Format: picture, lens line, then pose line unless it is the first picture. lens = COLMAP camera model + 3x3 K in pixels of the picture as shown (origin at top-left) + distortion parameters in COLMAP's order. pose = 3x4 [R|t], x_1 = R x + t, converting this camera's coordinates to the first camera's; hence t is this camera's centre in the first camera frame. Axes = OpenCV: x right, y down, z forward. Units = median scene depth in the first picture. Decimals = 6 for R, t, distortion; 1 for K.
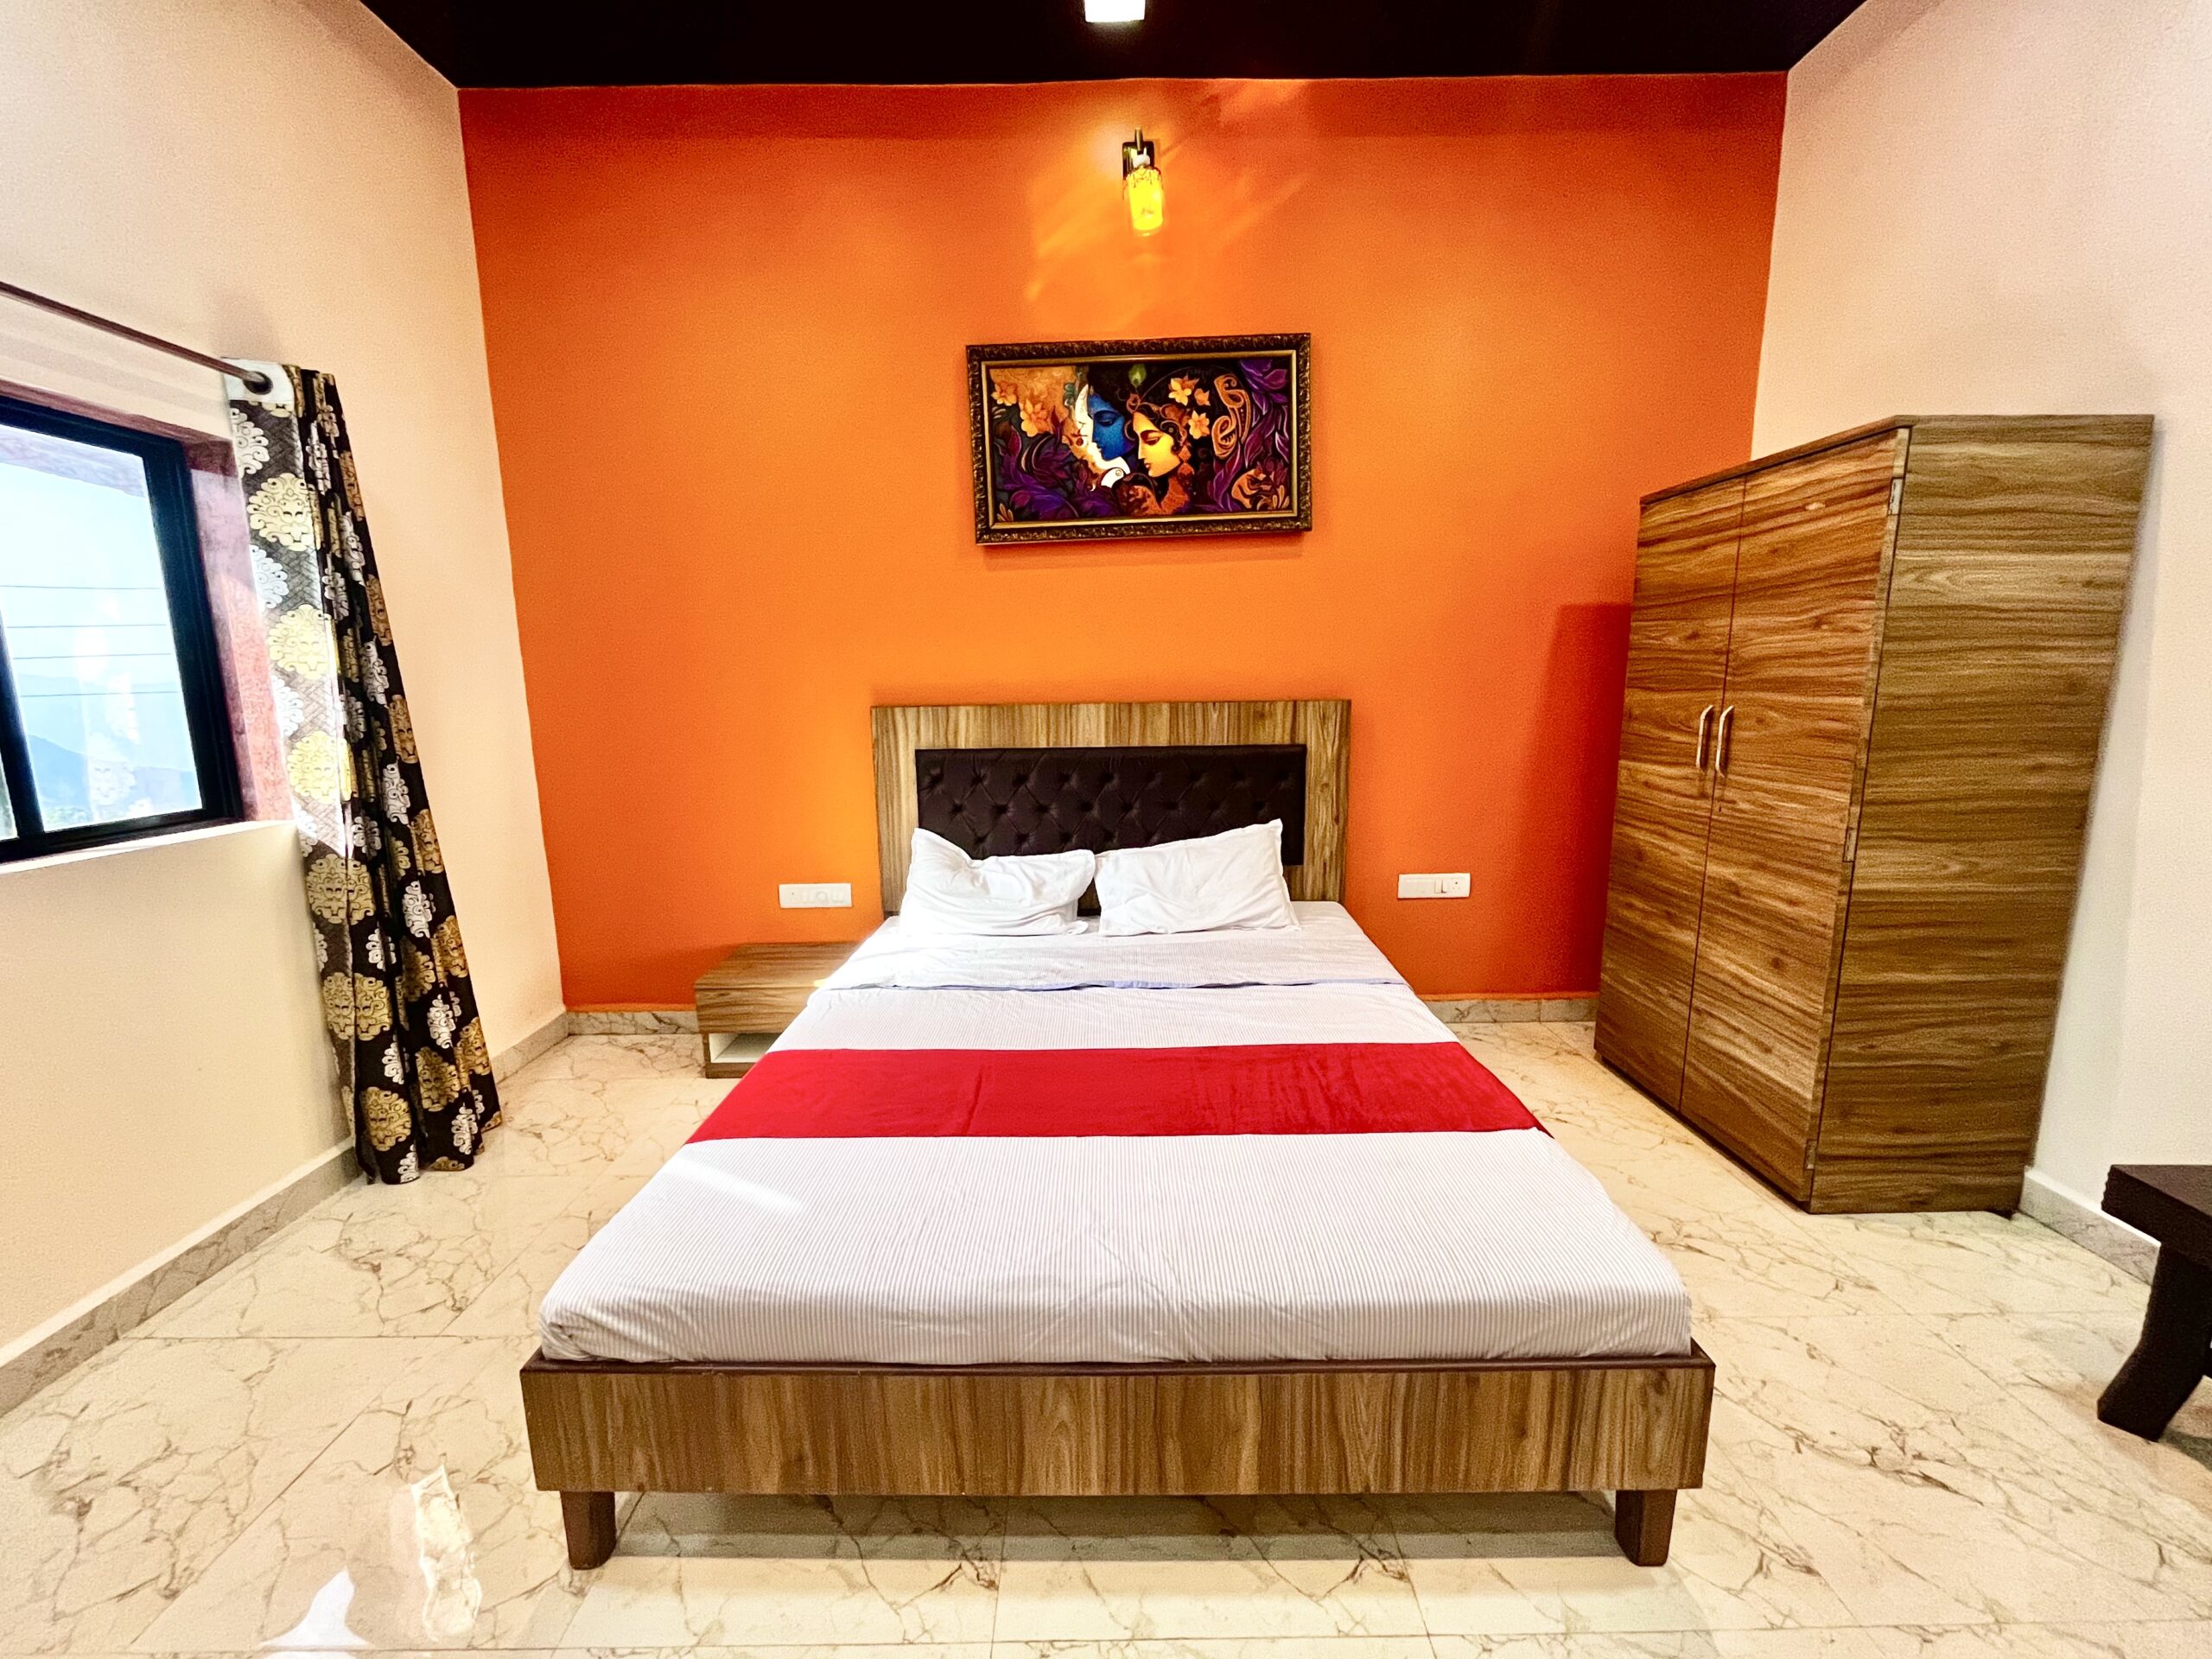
lens RADIAL K [[899.8, 0, 1103.2], [0, 899.8, 828.8], [0, 0, 1]] dist [-0.002443, -0.000138]
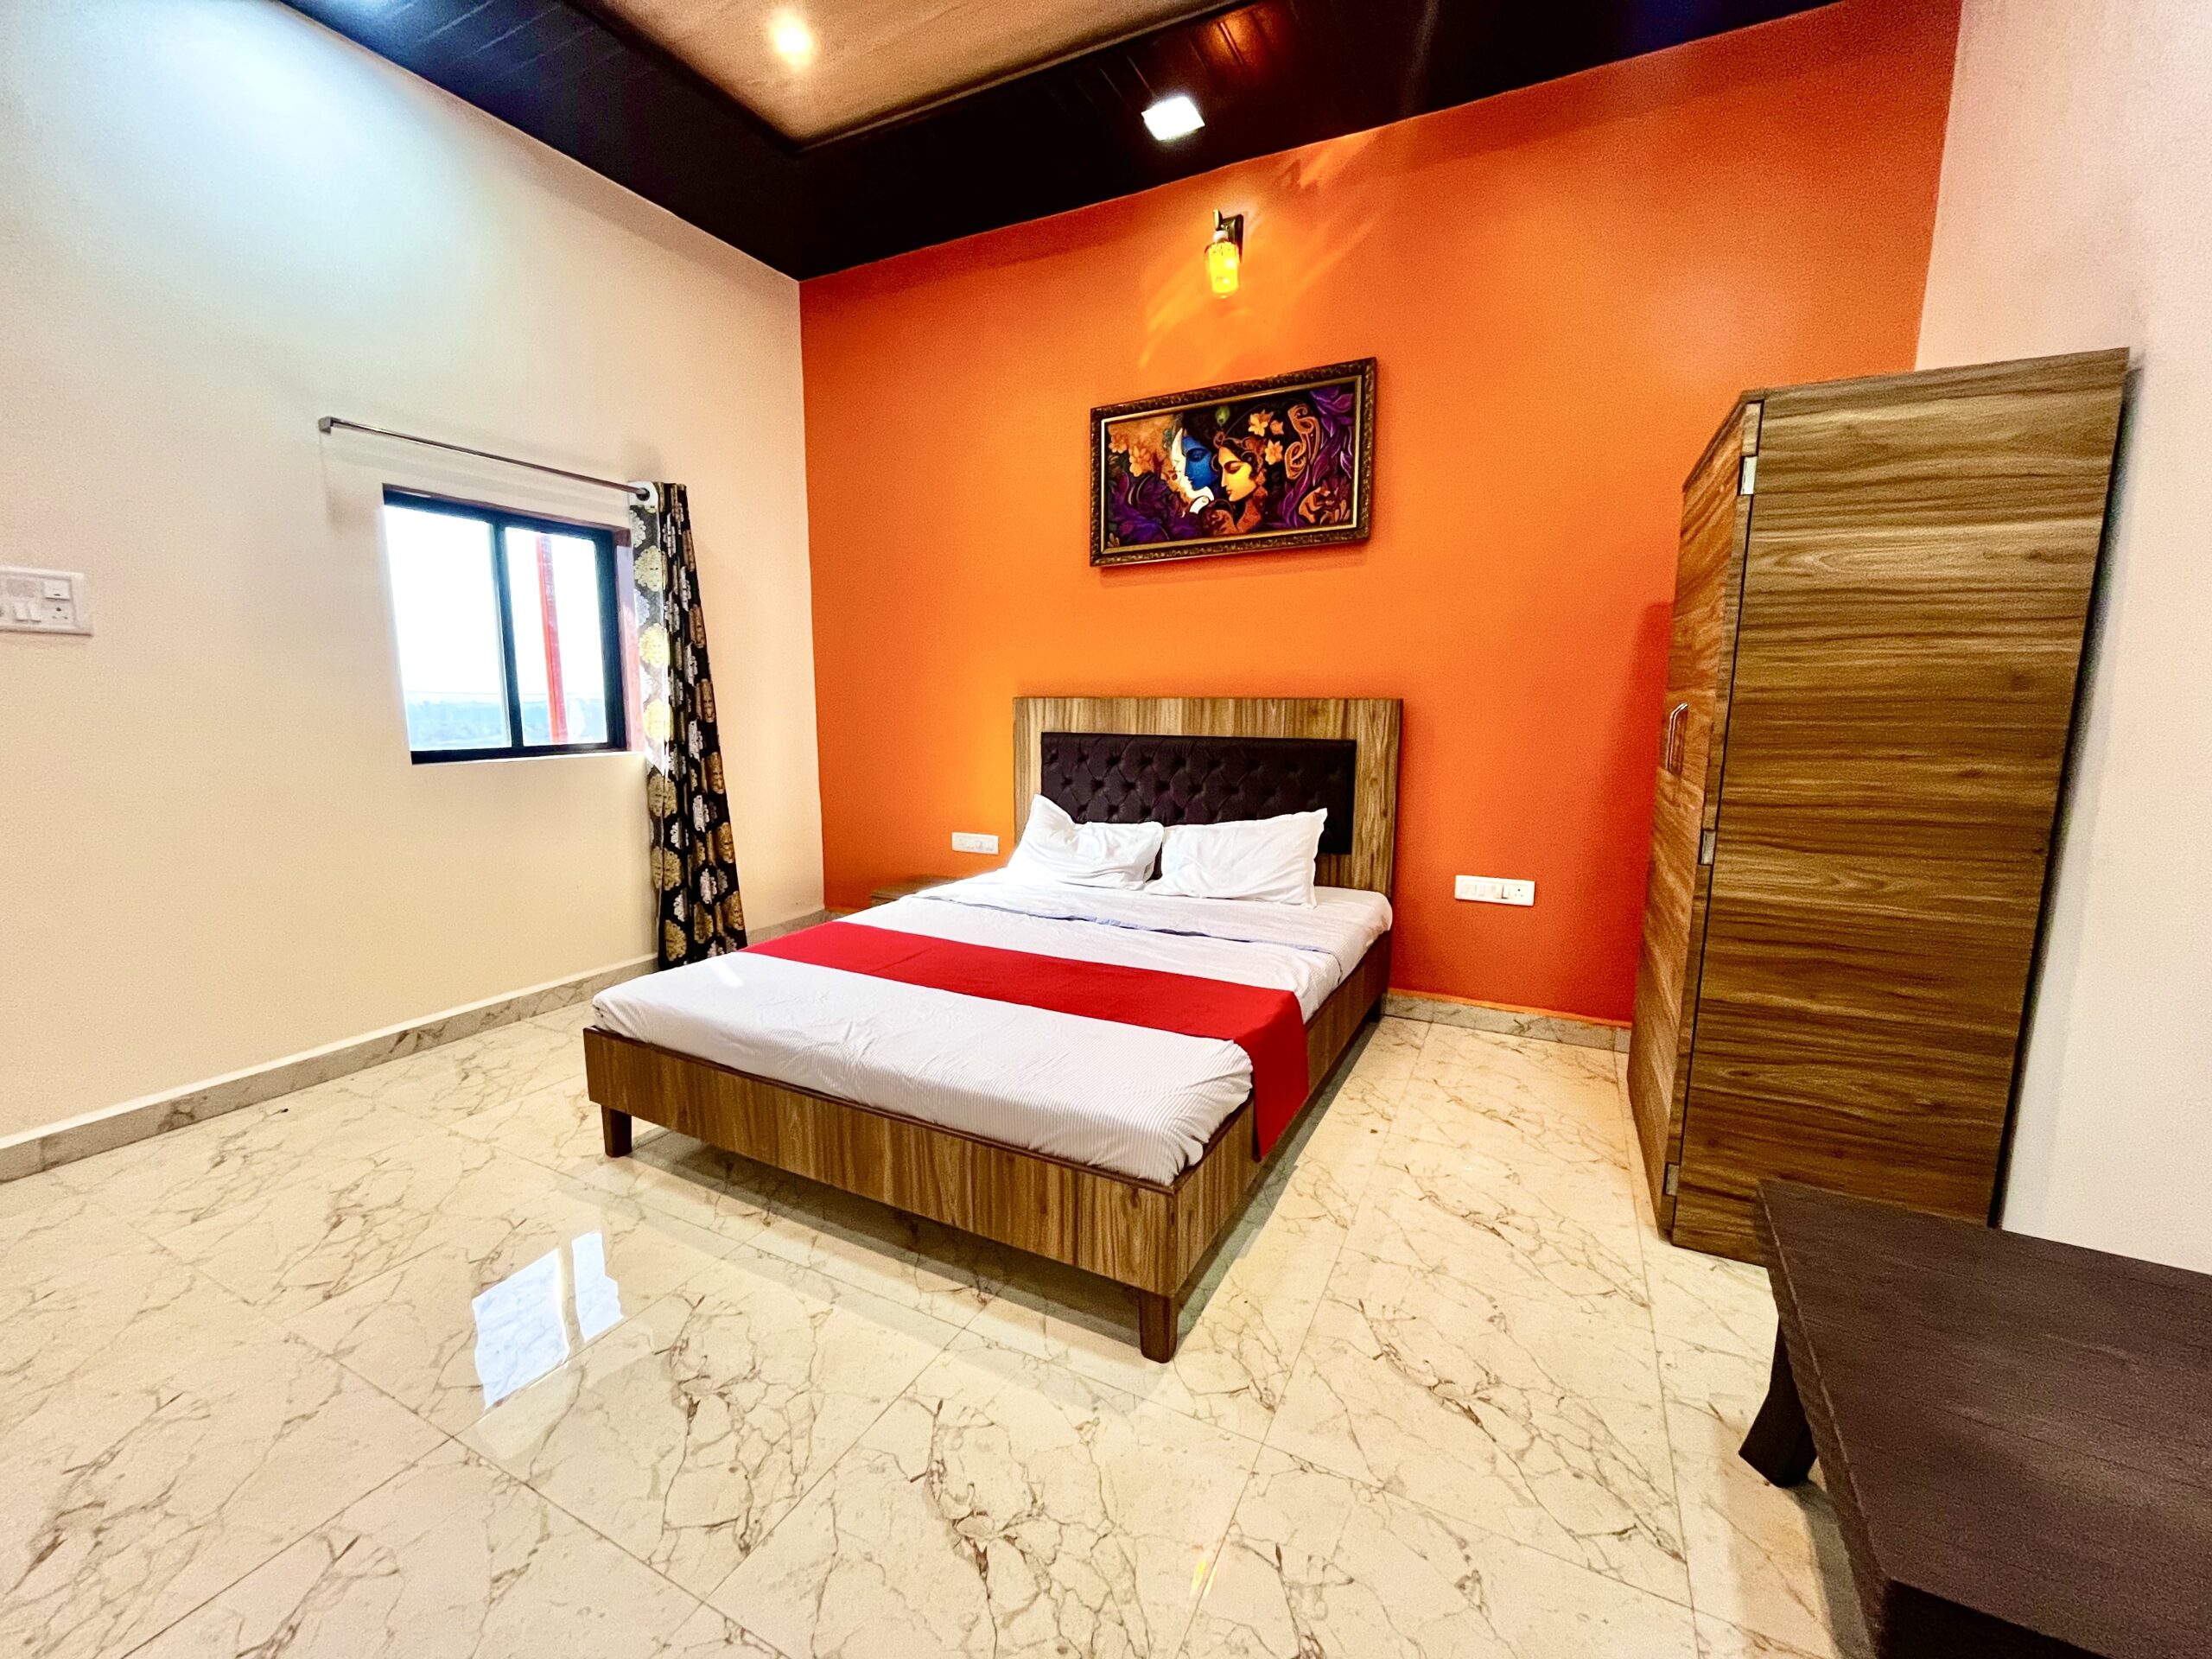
lens RADIAL K [[899.8, 0, 1103.2], [0, 899.8, 828.8], [0, 0, 1]] dist [-0.002443, -0.000138]
pose [[0.890234, 0.083971, -0.447696, 0.465580], [-0.093083, 0.995657, 0.001653, 0.038091], [0.445891, 0.040201, 0.894184, -0.082431]]
